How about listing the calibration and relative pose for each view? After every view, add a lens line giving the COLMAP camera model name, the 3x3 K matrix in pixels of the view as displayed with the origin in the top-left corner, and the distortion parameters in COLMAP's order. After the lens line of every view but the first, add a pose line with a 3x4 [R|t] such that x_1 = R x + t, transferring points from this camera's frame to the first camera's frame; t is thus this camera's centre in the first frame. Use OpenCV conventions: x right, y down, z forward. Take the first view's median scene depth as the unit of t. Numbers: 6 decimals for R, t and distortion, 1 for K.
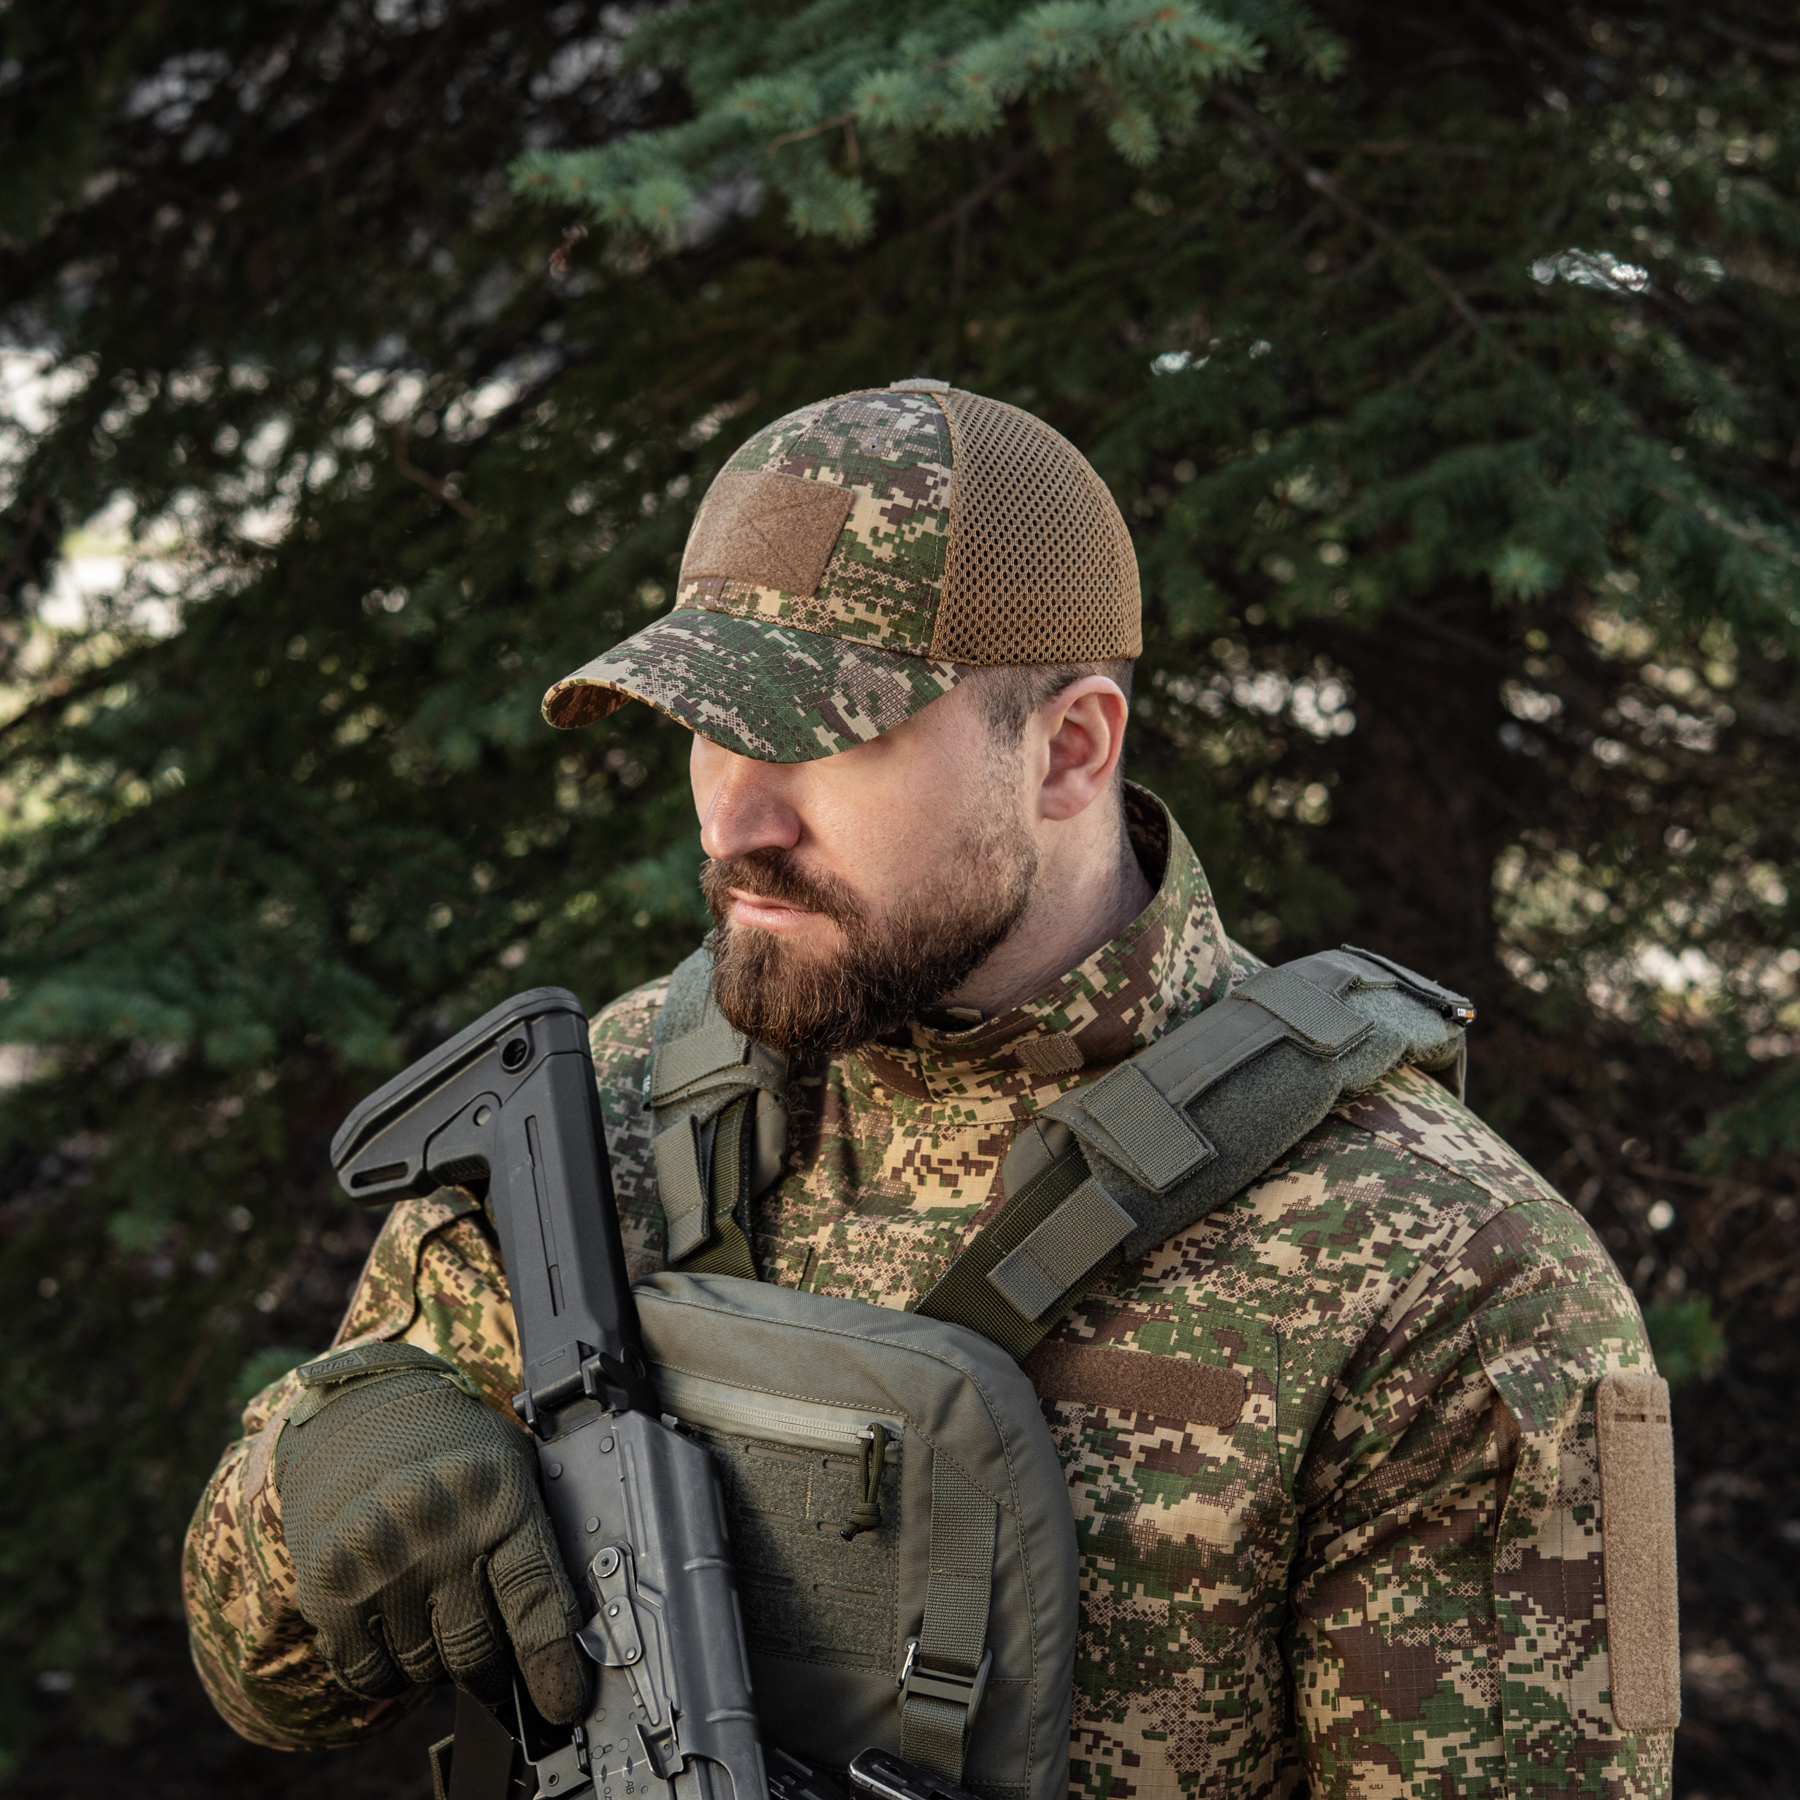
lens RADIAL K [[5462.9, 0, 900.0], [0, 5462.9, 900.0], [0, 0, 1]] dist [-0.214159, -0.554011]
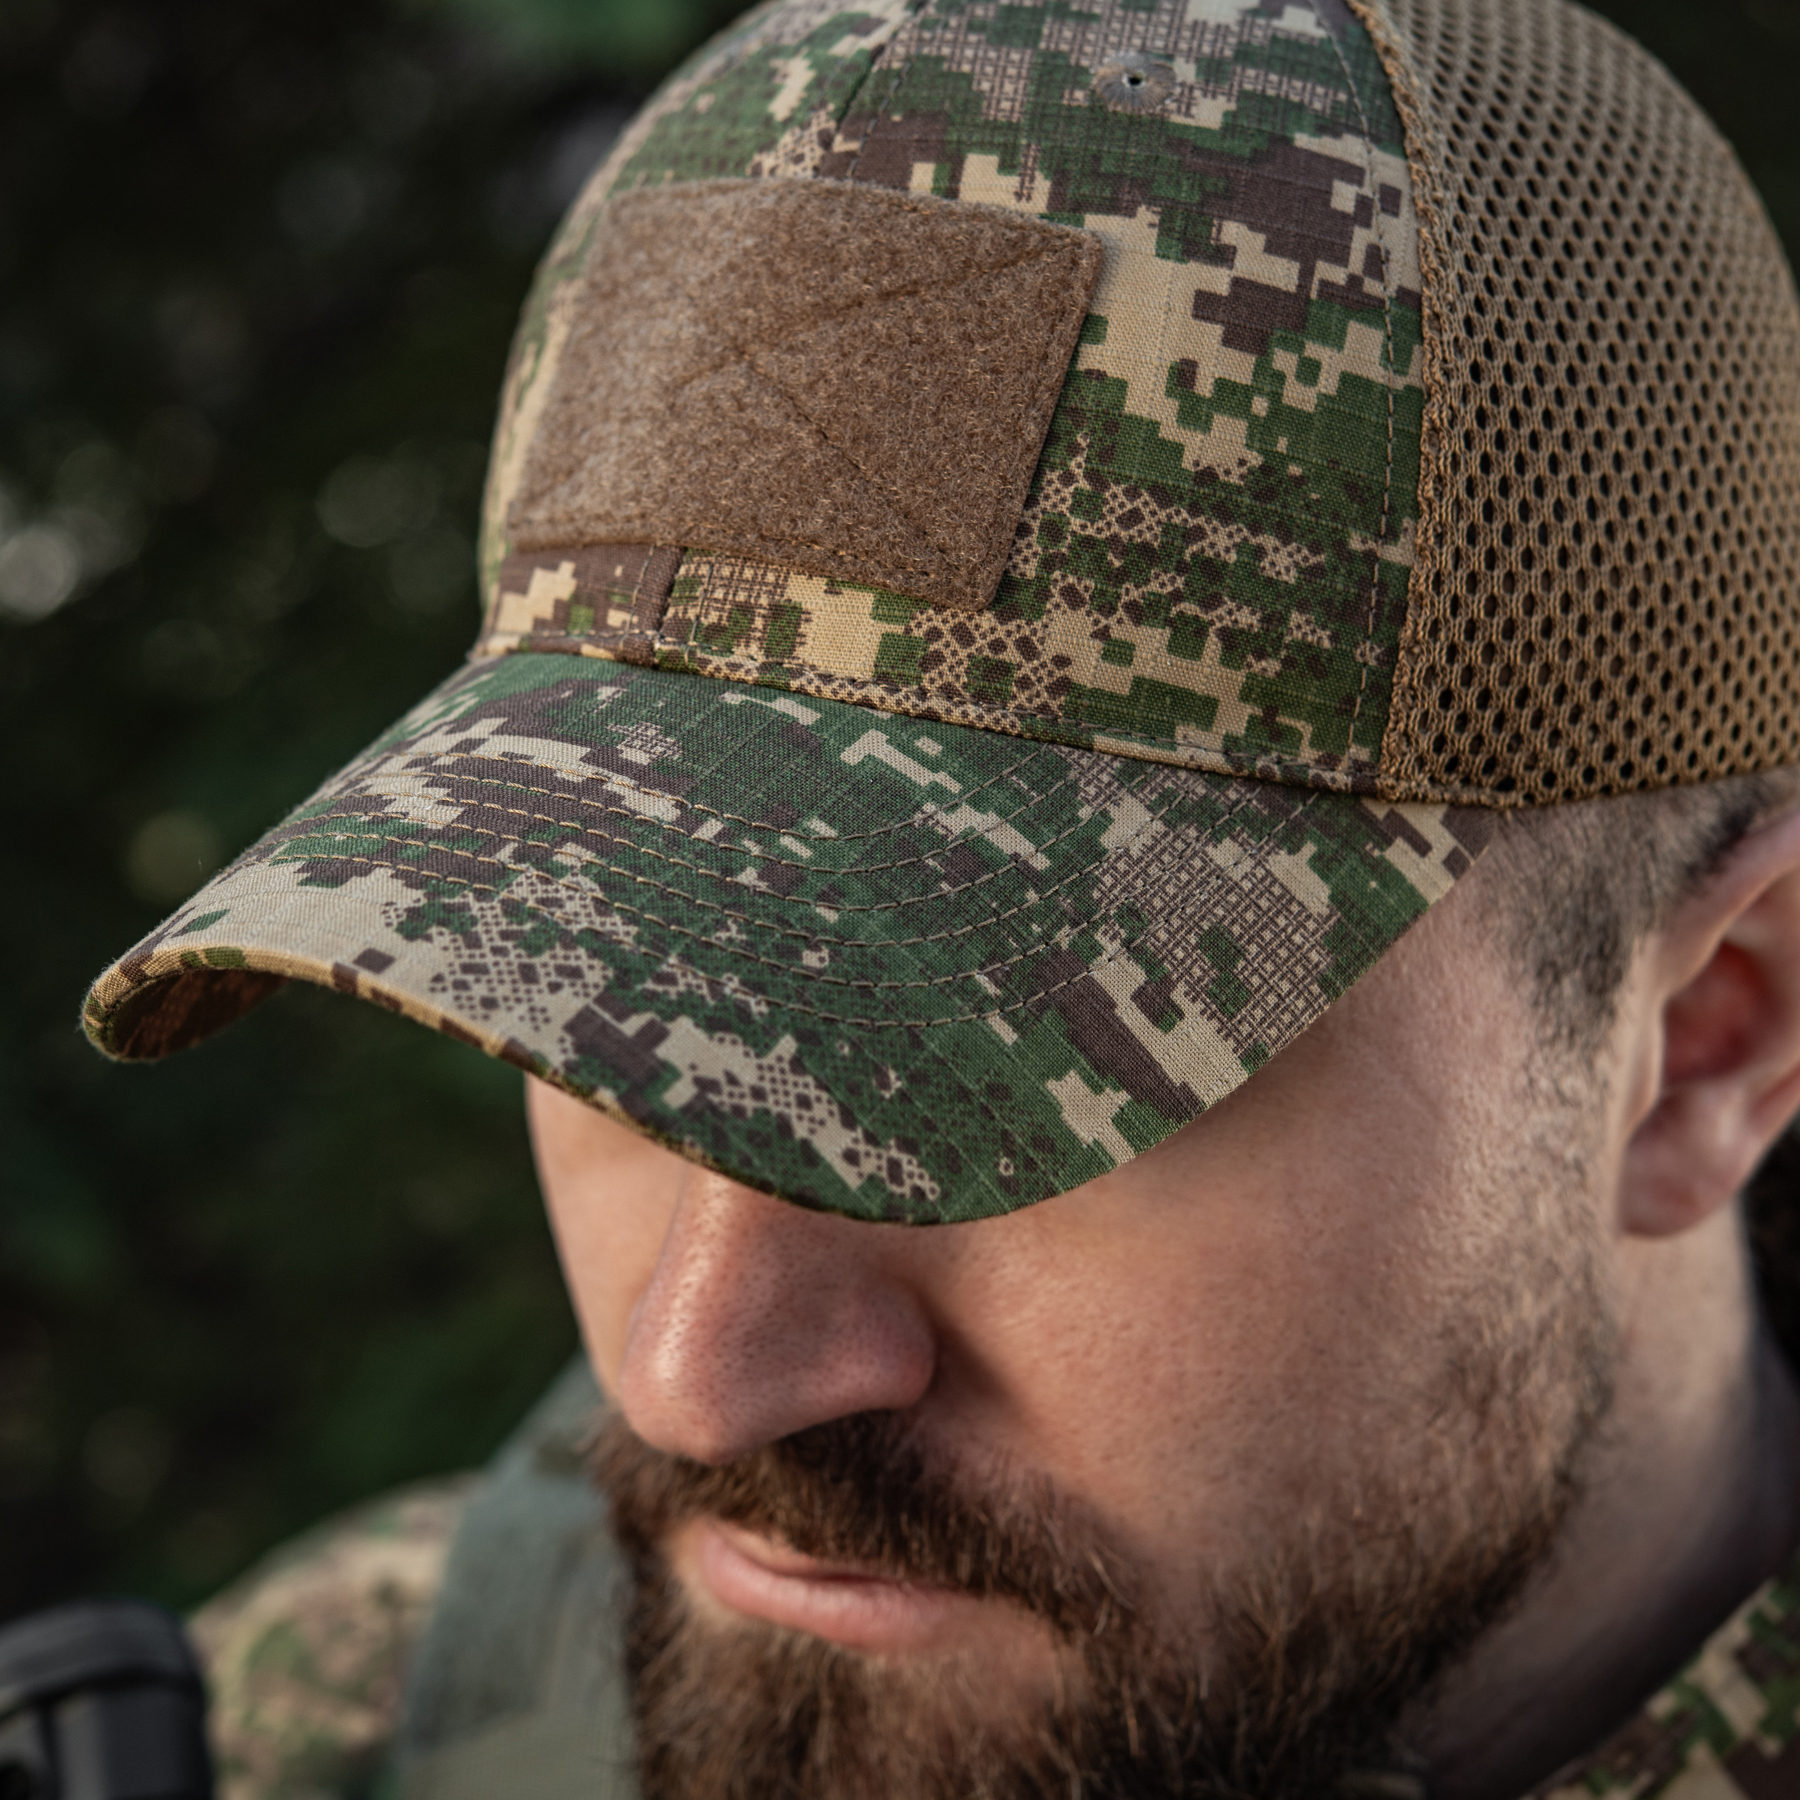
lens RADIAL K [[5462.9, 0, 900.0], [0, 5462.9, 900.0], [0, 0, 1]] dist [-0.214159, -0.554011]
pose [[0.993644, -0.045924, 0.102771, -0.051795], [0.040600, 0.997752, 0.053311, -0.055837], [-0.104988, -0.048800, 0.993275, 0.706810]]
